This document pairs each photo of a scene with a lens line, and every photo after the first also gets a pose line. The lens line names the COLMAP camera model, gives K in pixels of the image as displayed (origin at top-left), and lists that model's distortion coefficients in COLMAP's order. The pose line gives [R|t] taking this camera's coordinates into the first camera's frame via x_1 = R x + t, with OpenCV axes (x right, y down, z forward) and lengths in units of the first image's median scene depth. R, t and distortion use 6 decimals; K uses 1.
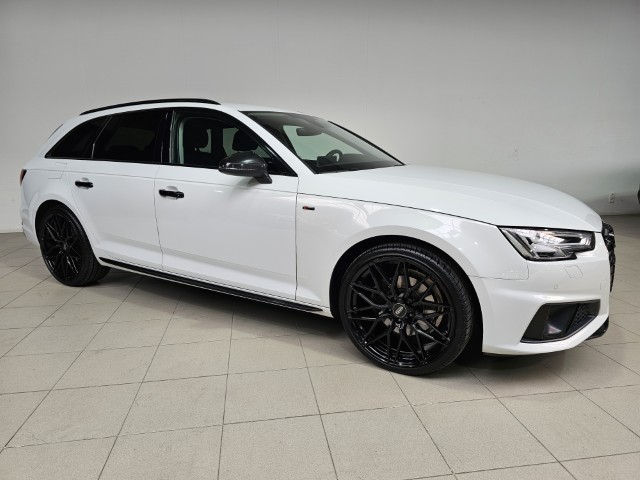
lens RADIAL K [[431.0, 0, 320.0], [0, 431.0, 253.4], [0, 0, 1]] dist [0.024785, -0.003004]
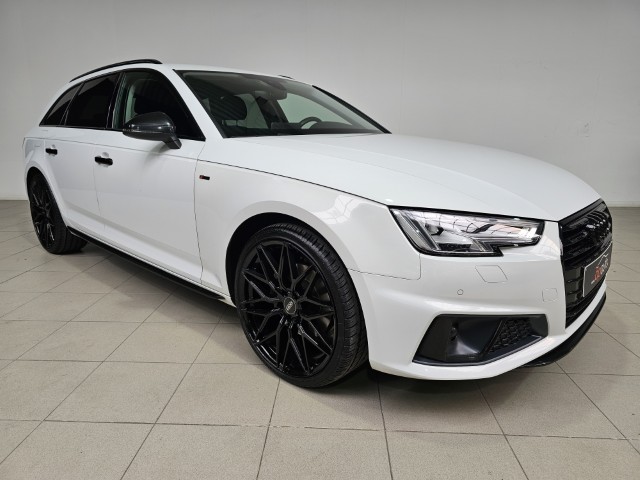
lens RADIAL K [[442.5, 0, 320.0], [0, 442.5, 240.0], [0, 0, 1]] dist [0.004934, 0.001896]
pose [[0.979257, 0.056272, -0.194652, 0.383467], [-0.054183, 0.998402, 0.016040, -0.008529], [0.195243, -0.005161, 0.980741, 0.188921]]
